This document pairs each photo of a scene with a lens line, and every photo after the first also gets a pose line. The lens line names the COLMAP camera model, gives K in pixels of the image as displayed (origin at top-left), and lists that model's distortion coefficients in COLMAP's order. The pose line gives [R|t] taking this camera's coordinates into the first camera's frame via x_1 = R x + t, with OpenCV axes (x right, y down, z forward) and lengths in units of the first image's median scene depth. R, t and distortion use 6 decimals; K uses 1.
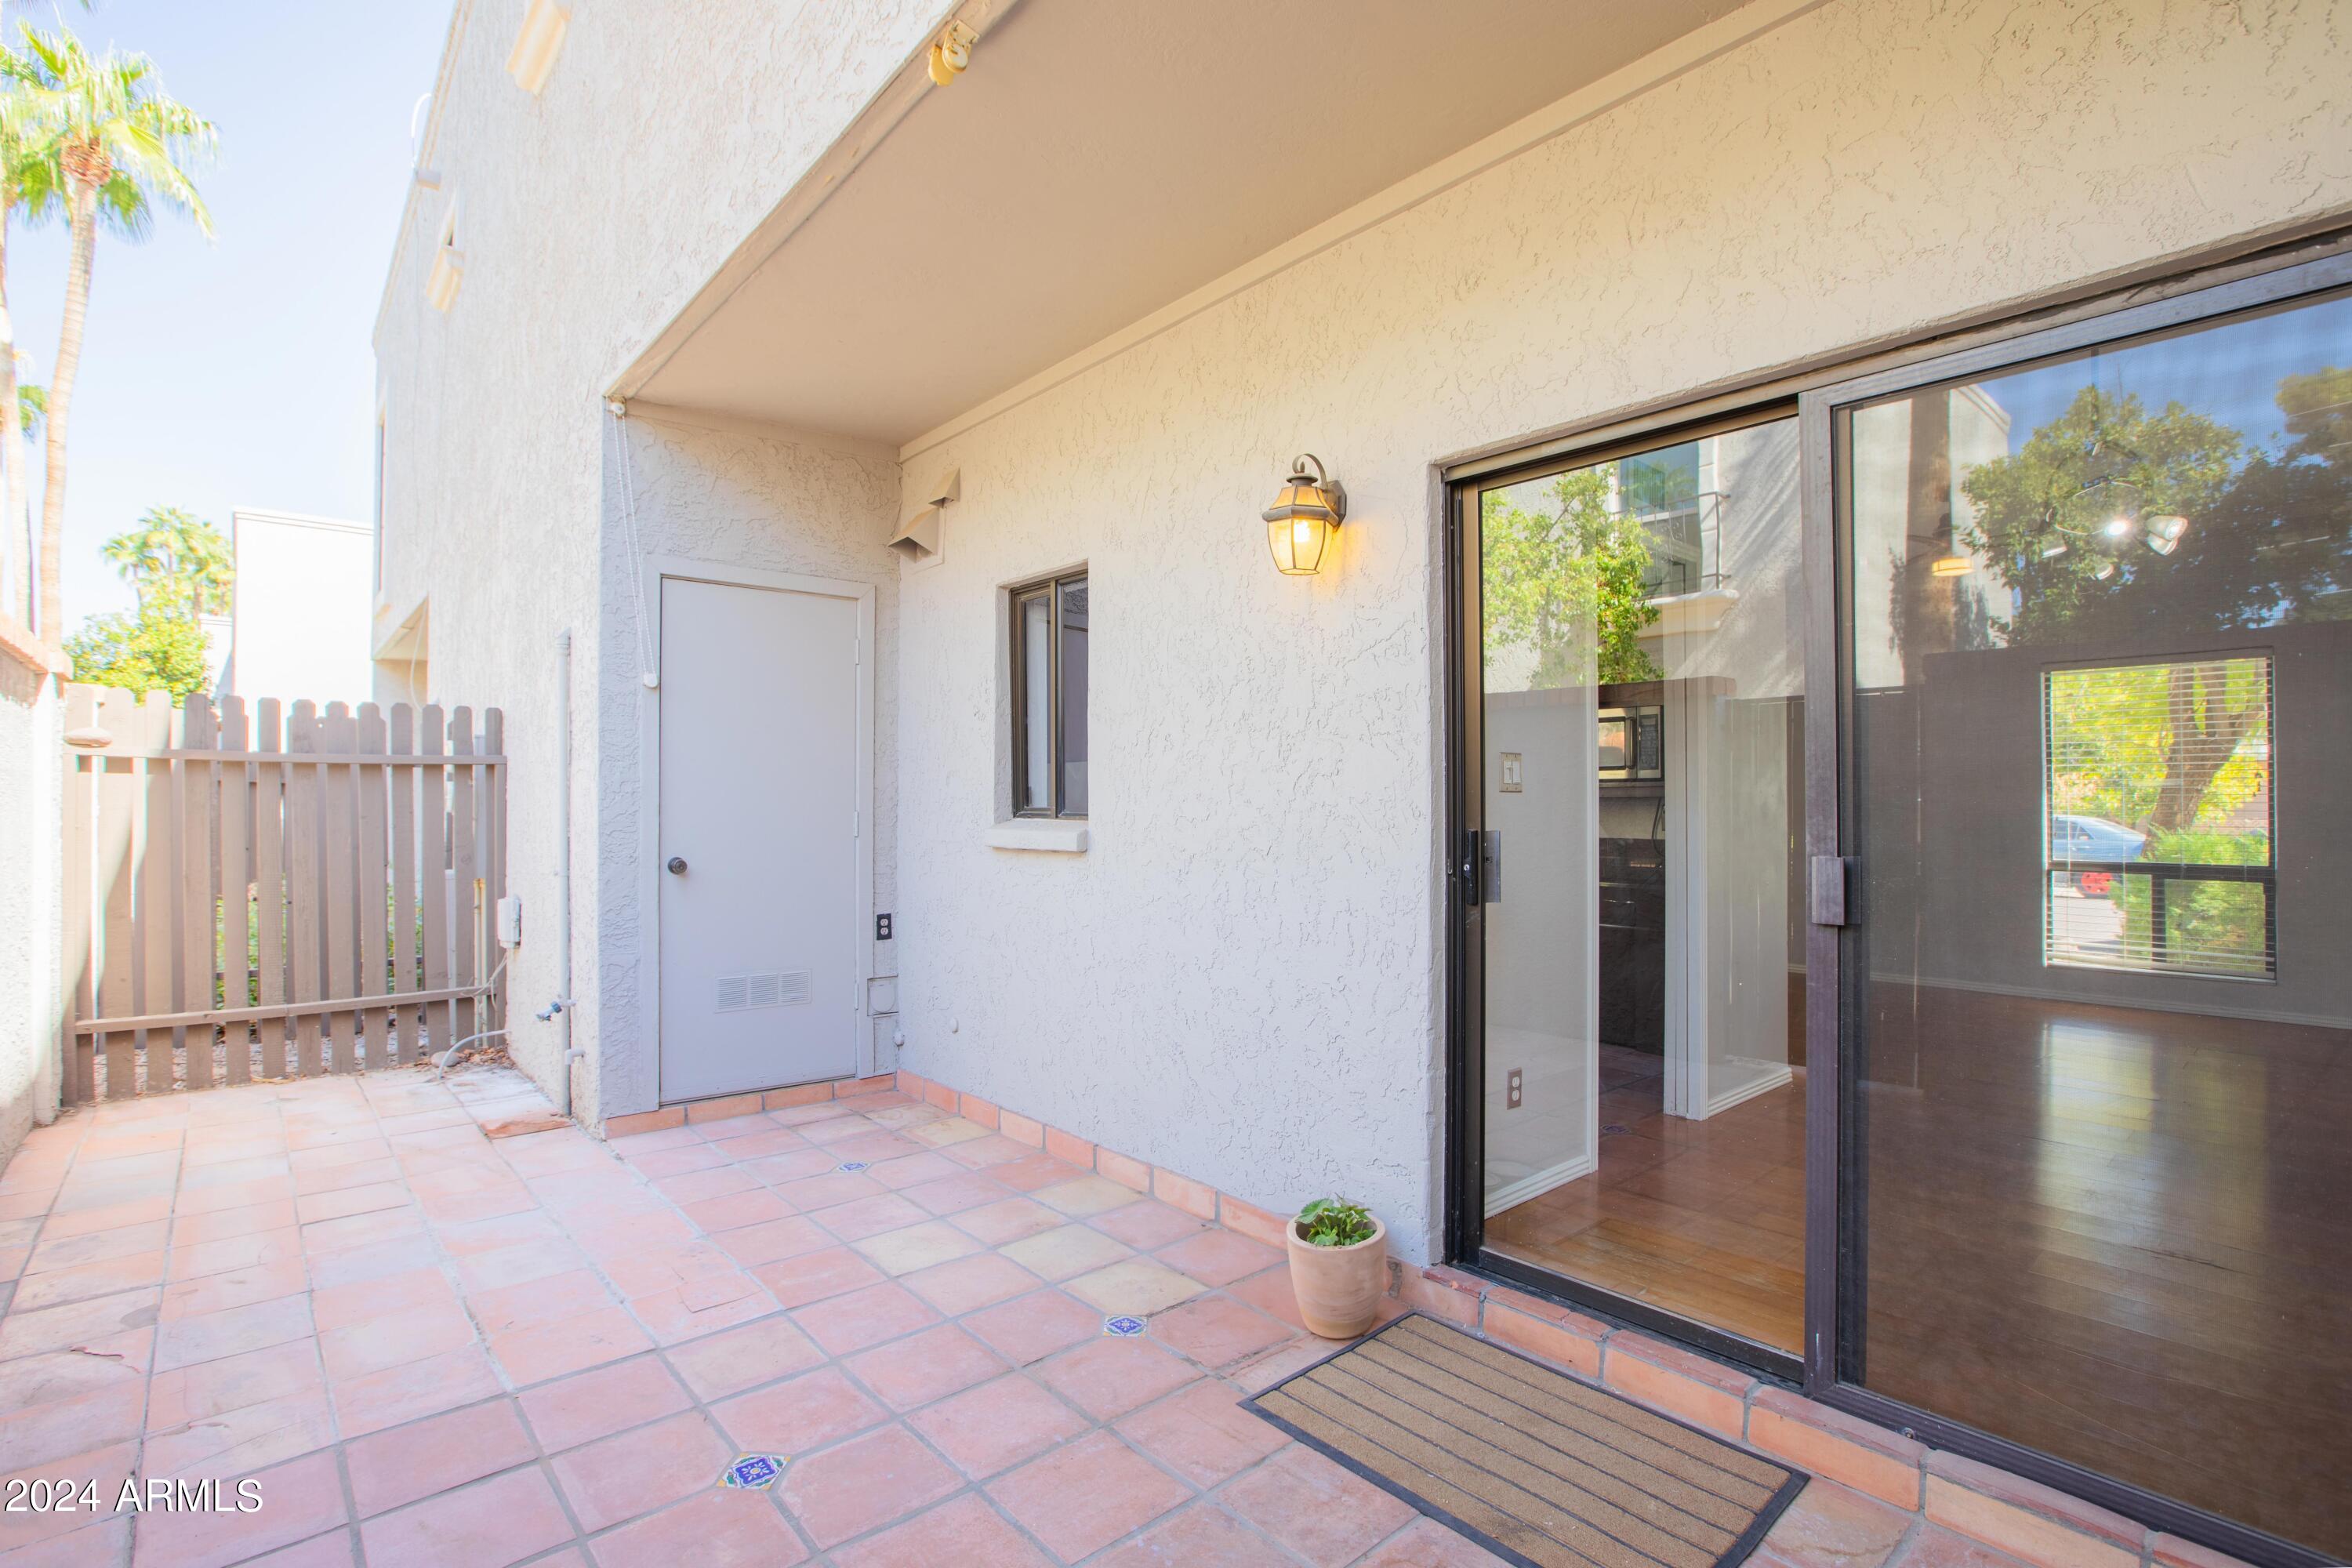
lens RADIAL K [[1087.9, 0, 1179.0], [0, 1087.9, 787.8], [0, 0, 1]] dist [-0.034572, 0.000649]
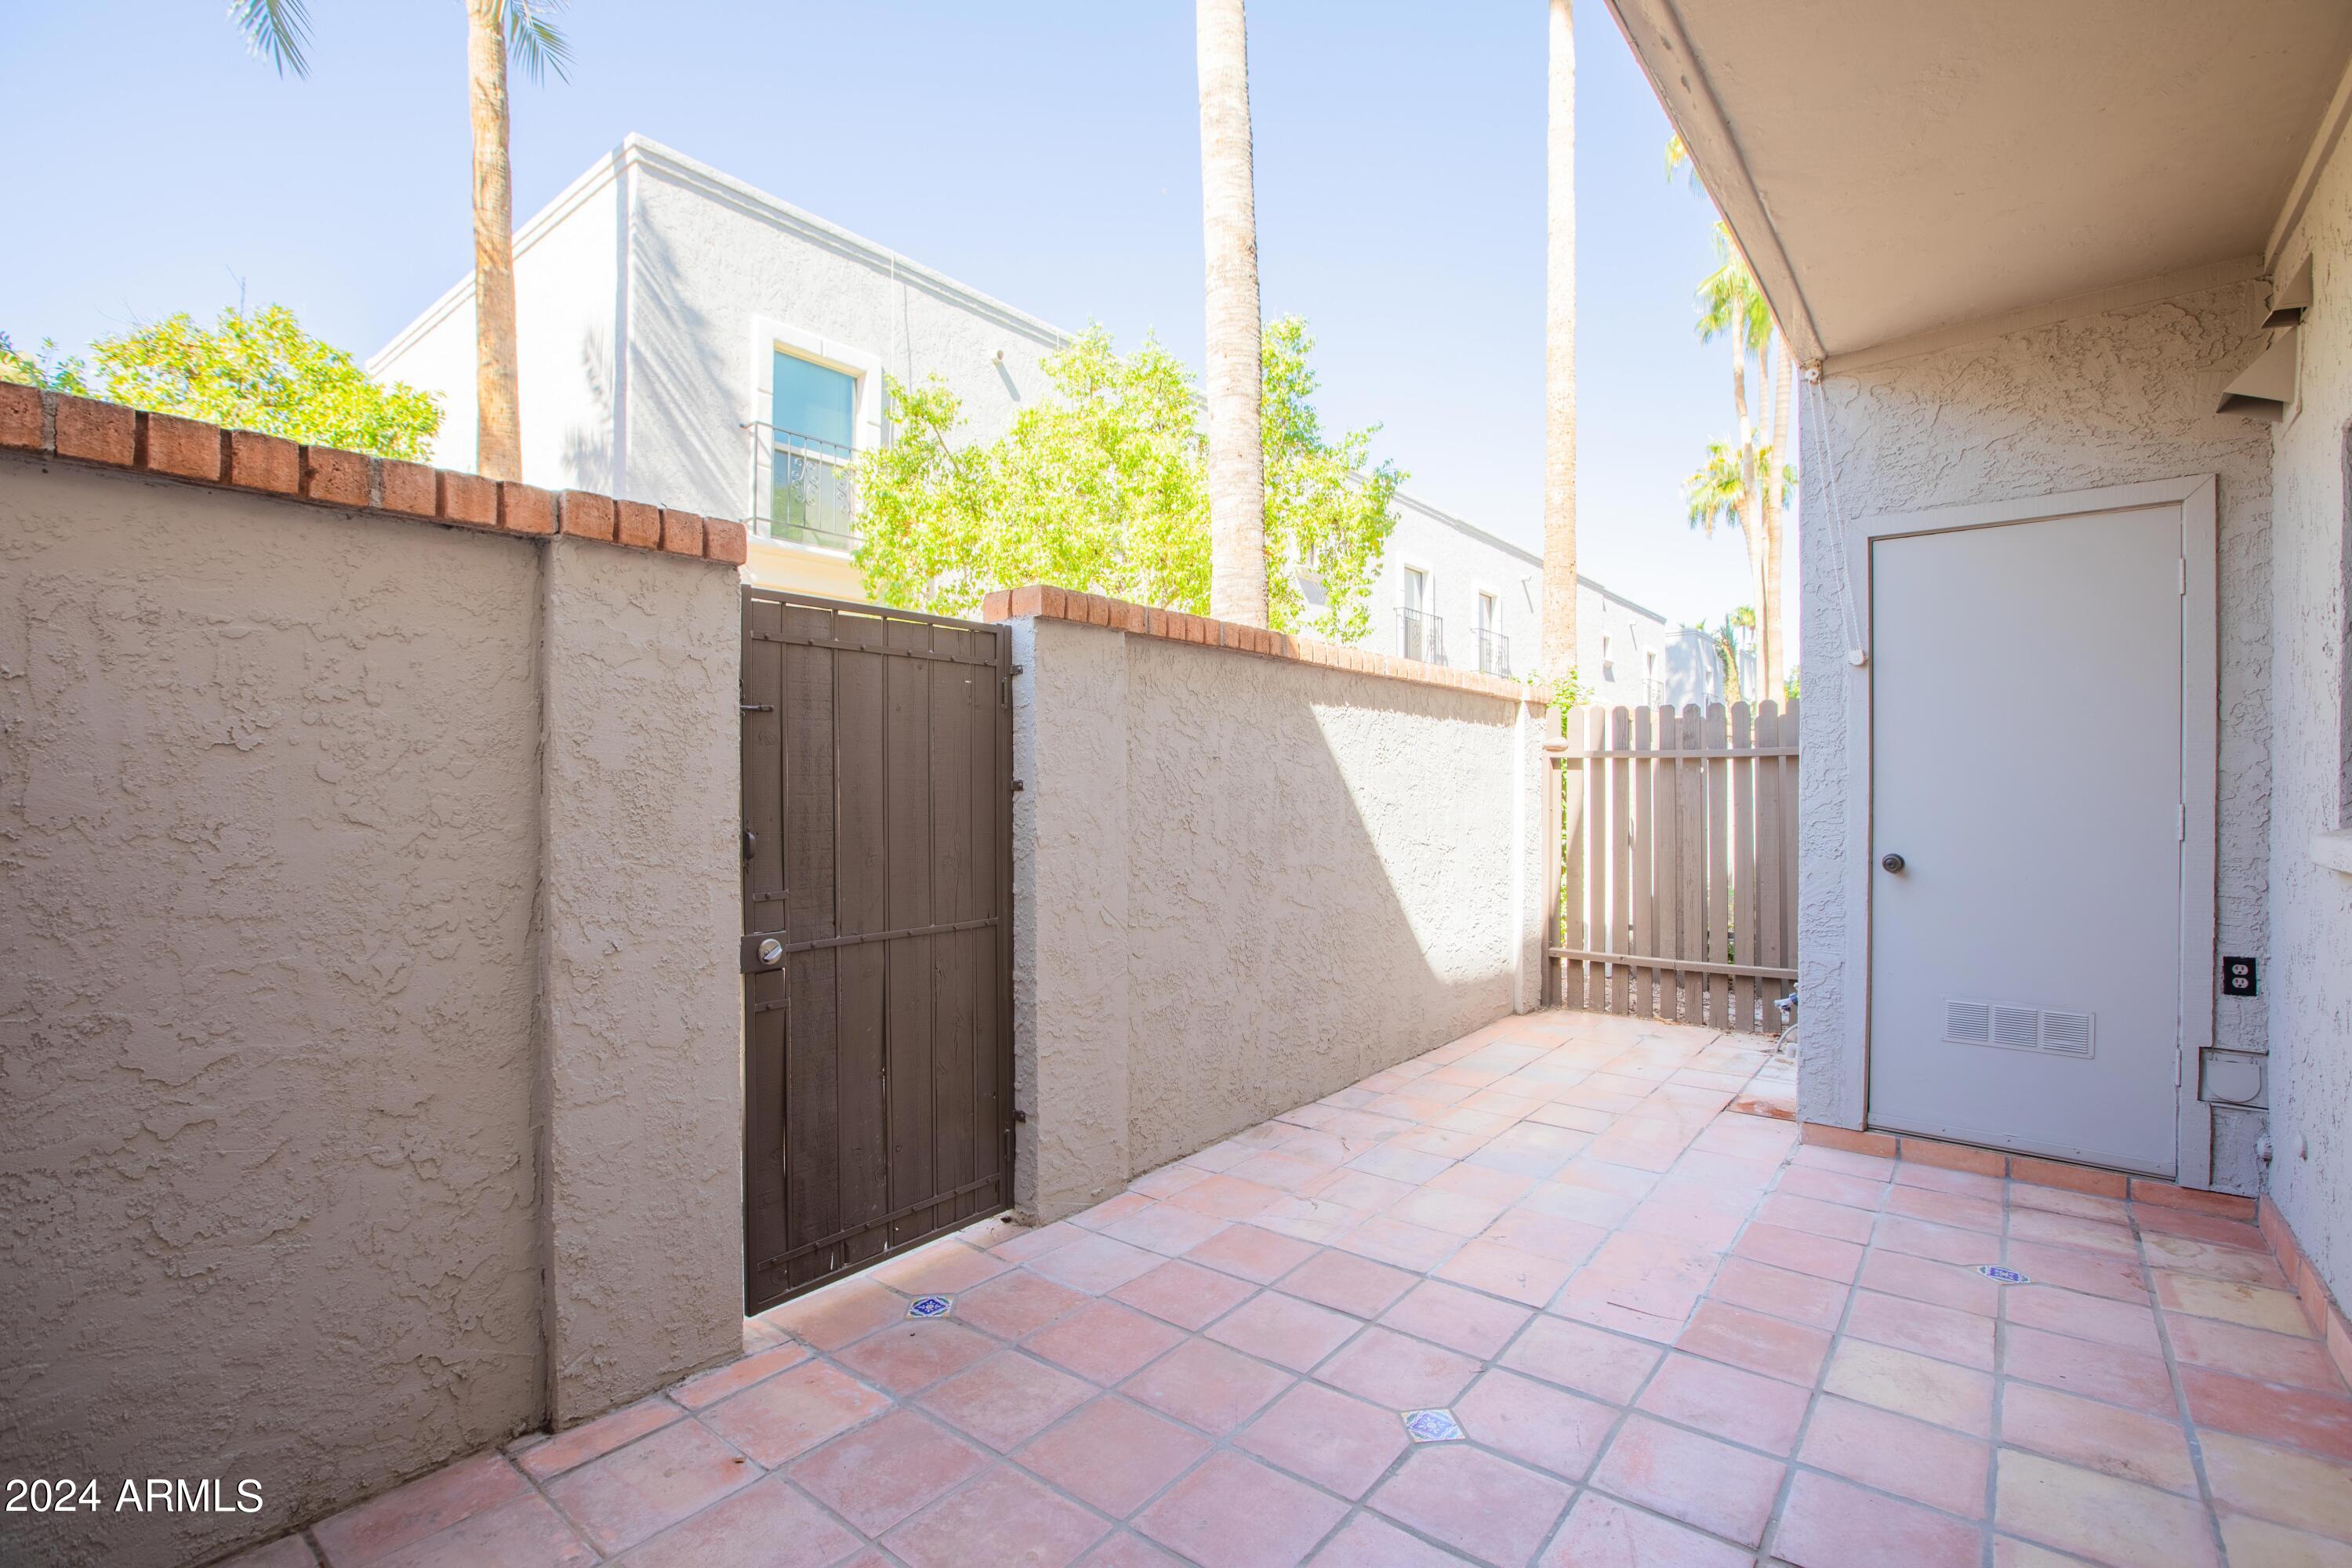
lens RADIAL K [[1062.1, 0, 1176.0], [0, 1062.1, 784.0], [0, 0, 1]] dist [-0.029134, 0.000990]
pose [[0.179066, -0.005448, -0.983822, 0.276564], [0.011822, 0.999924, -0.003386, 0.003494], [0.983766, -0.011025, 0.179116, 0.273972]]
